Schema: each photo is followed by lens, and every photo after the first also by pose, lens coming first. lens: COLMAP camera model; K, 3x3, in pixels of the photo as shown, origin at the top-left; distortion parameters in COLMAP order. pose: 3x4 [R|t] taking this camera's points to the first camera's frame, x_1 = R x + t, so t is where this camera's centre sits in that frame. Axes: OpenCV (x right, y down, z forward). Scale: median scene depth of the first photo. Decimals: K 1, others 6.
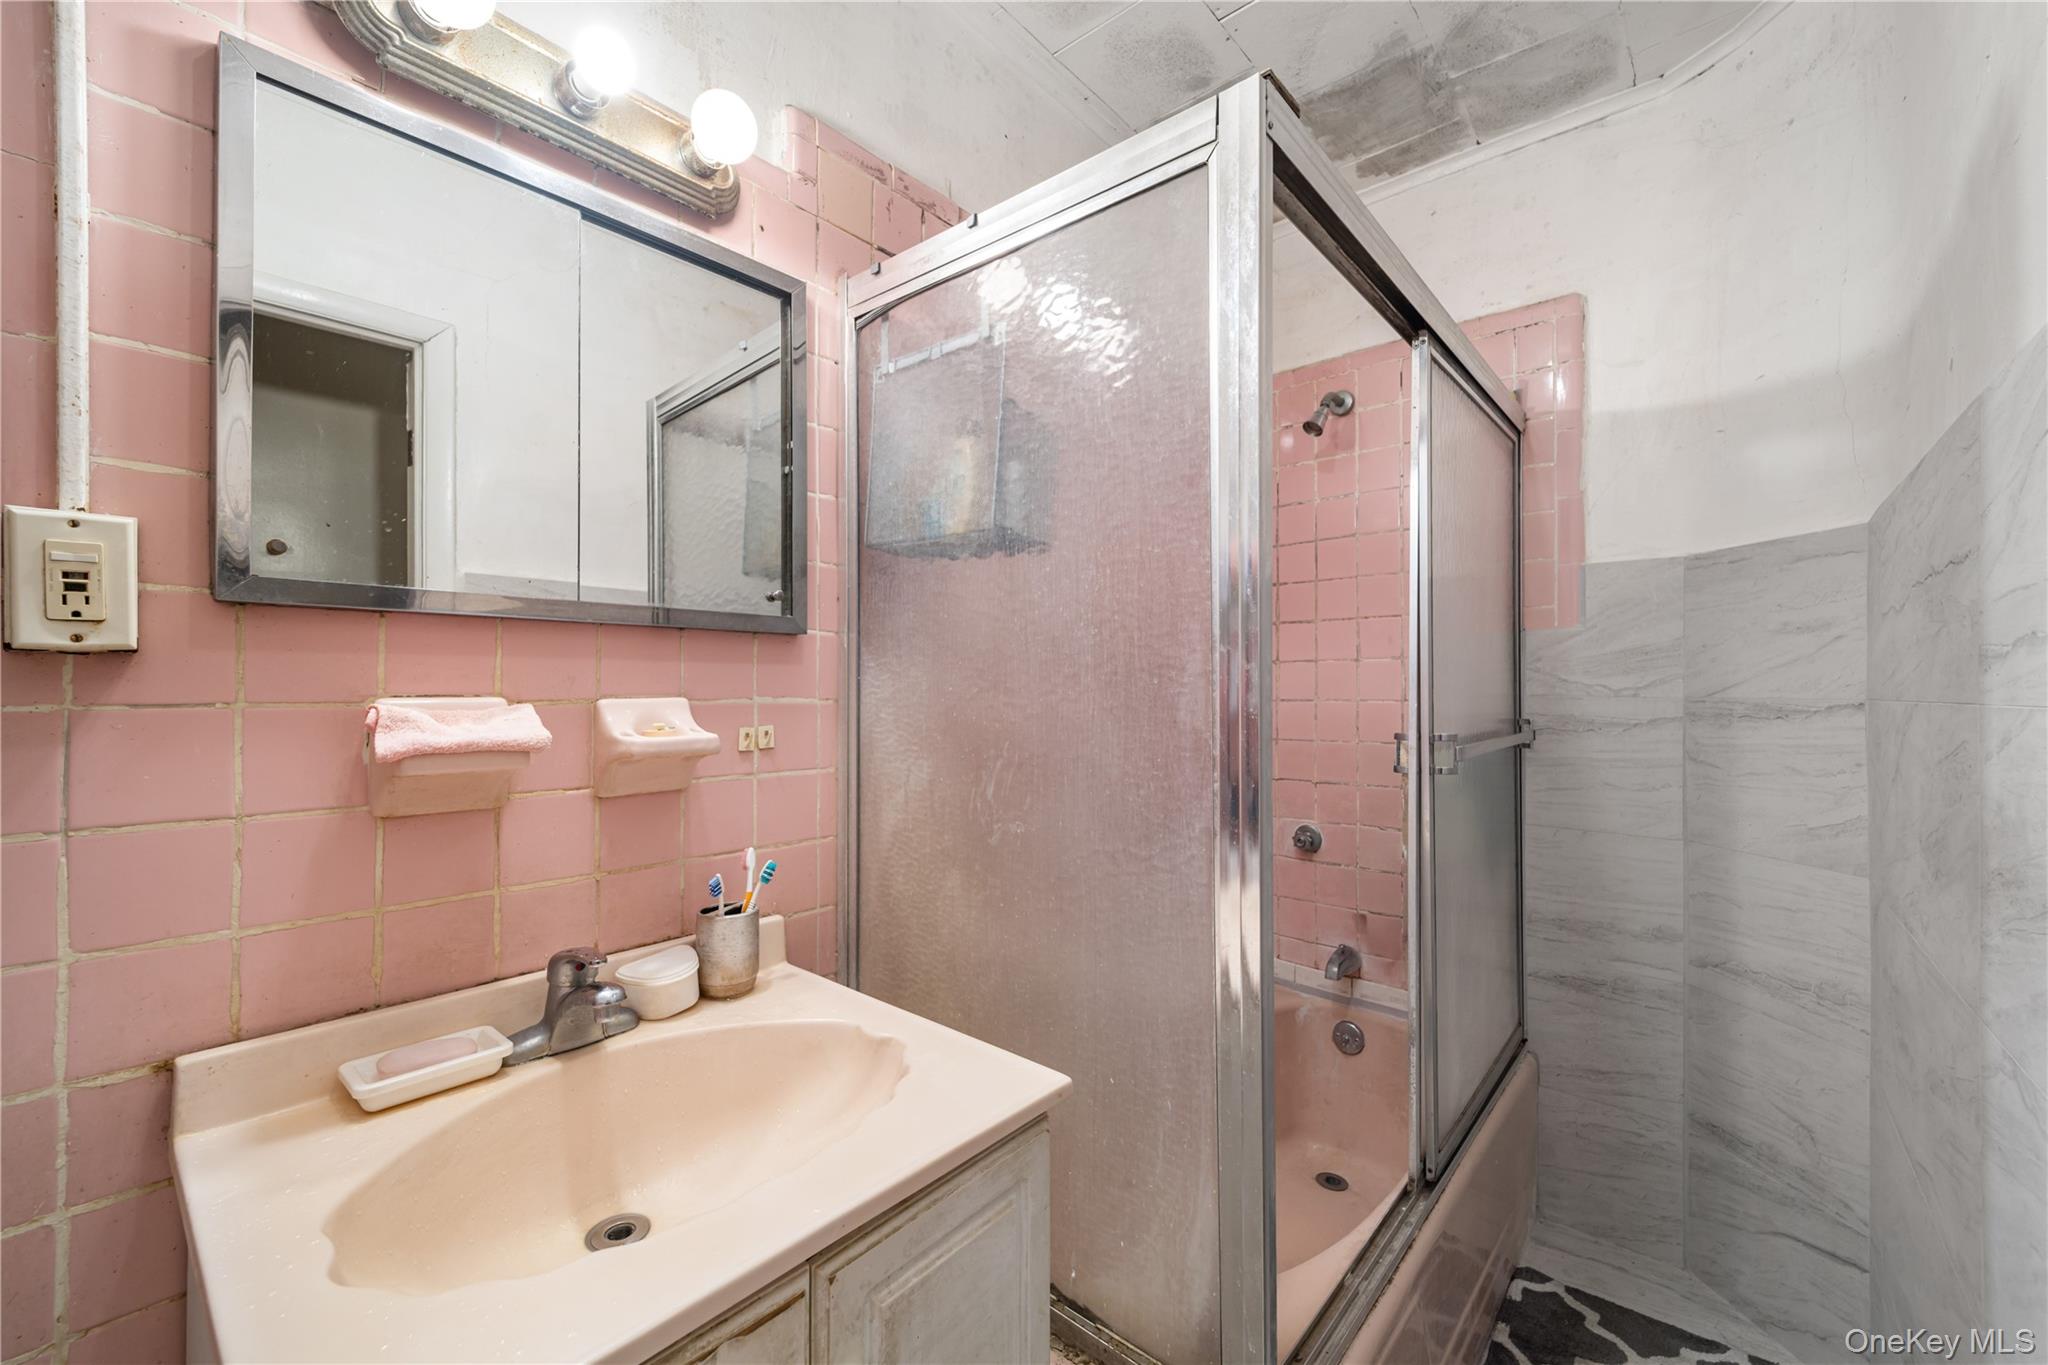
lens RADIAL K [[814.1, 0, 1024.9], [0, 814.1, 691.4], [0, 0, 1]] dist [-0.000158, -0.000519]
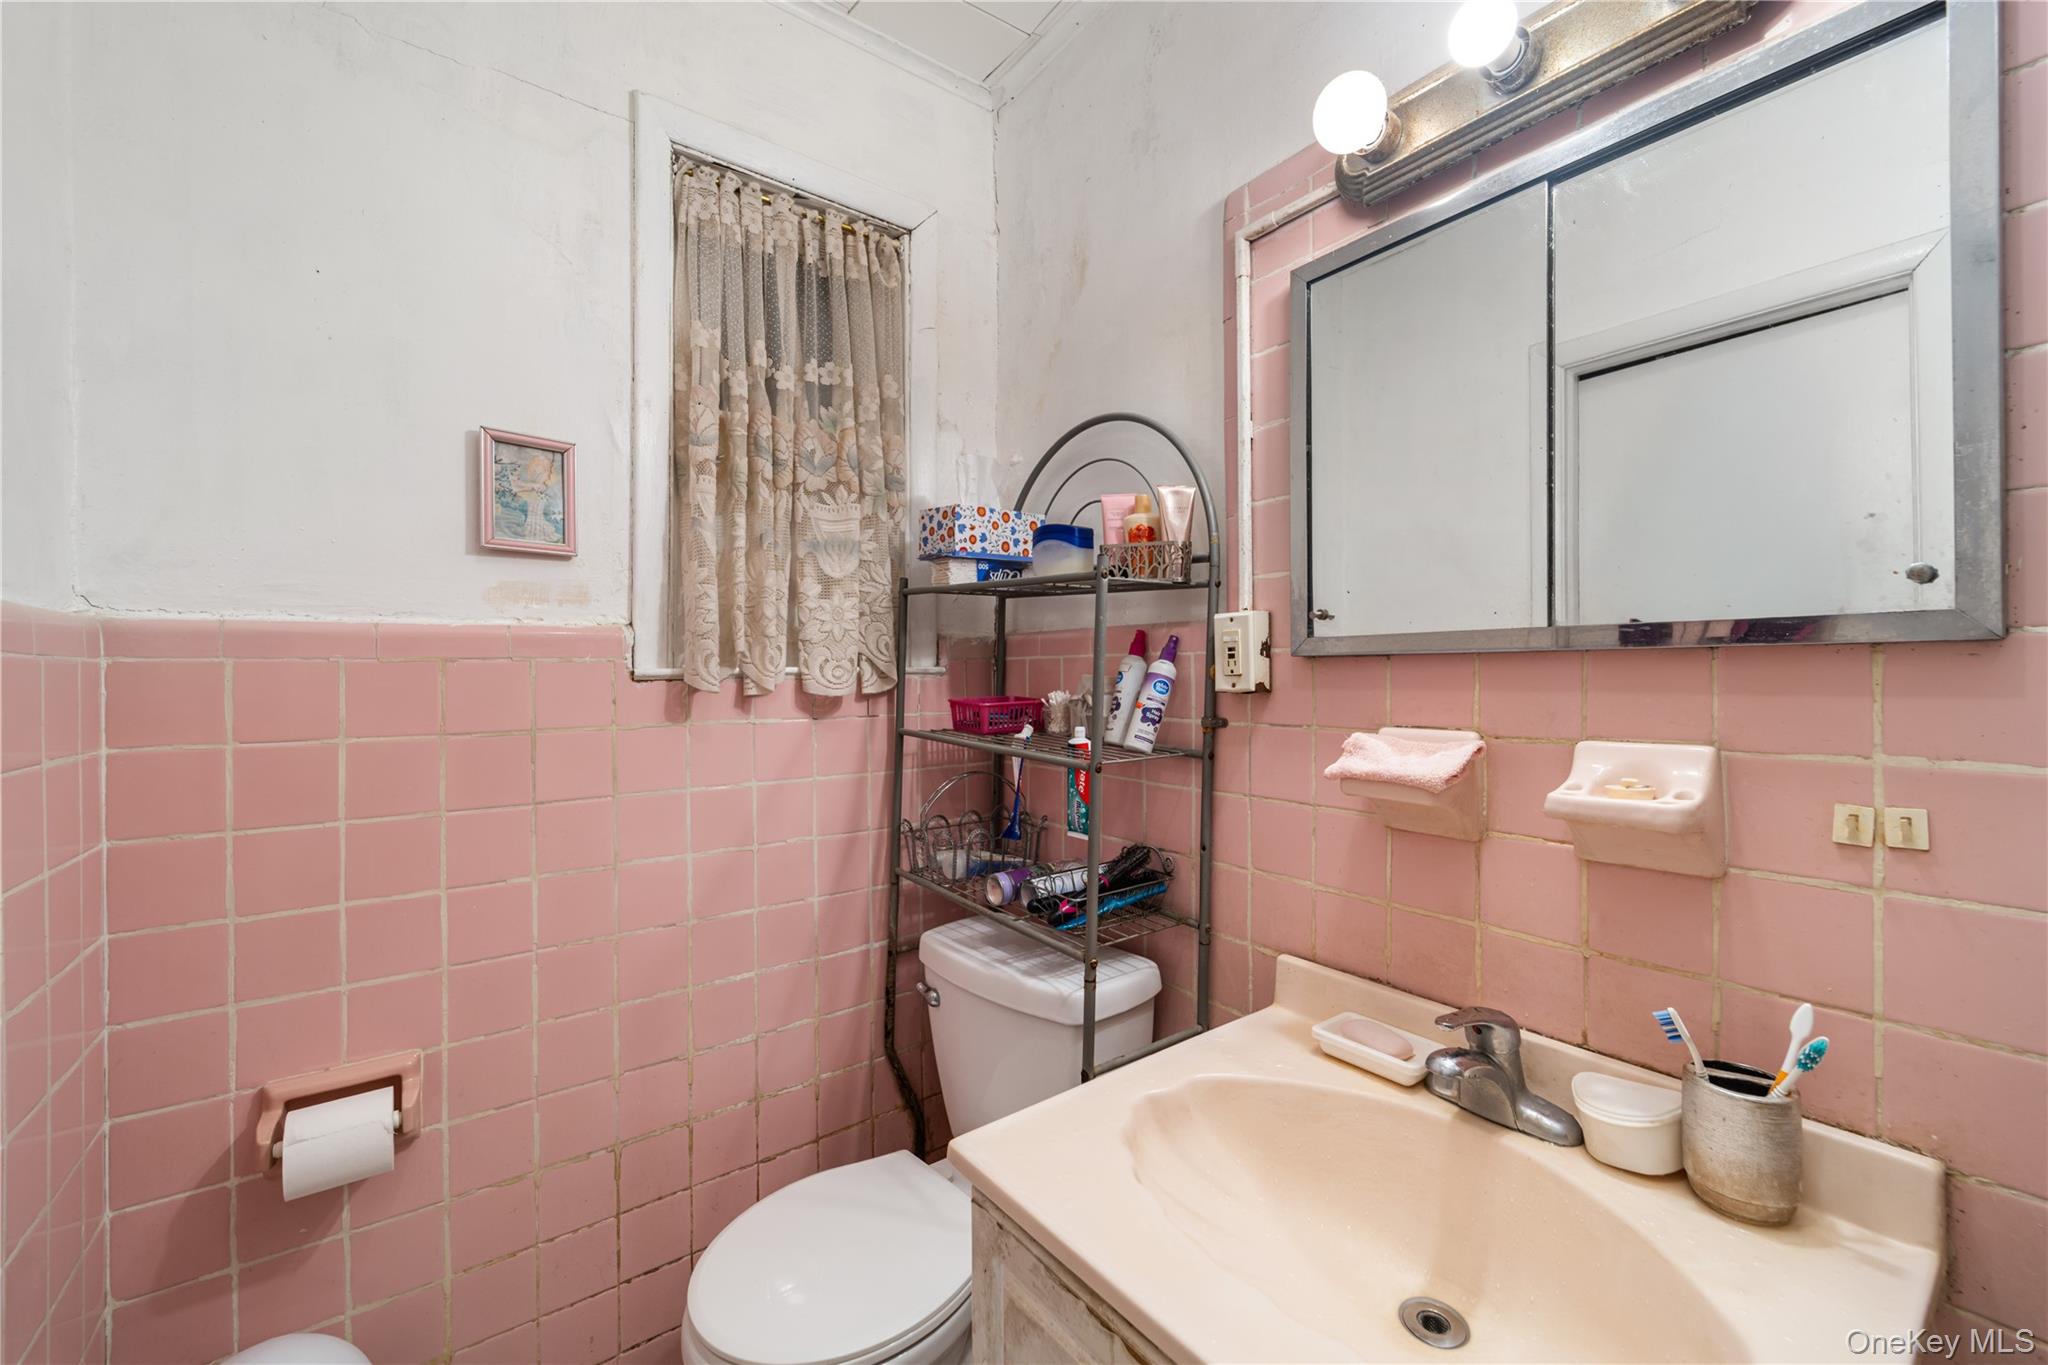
lens RADIAL K [[814.1, 0, 1025.3], [0, 814.1, 671.1], [0, 0, 1]] dist [-0.000158, -0.000519]
pose [[-0.209353, 0.001194, -0.977839, 0.437561], [0.006268, 0.999980, -0.000121, -0.068708], [0.977820, -0.006154, -0.209357, 0.650520]]
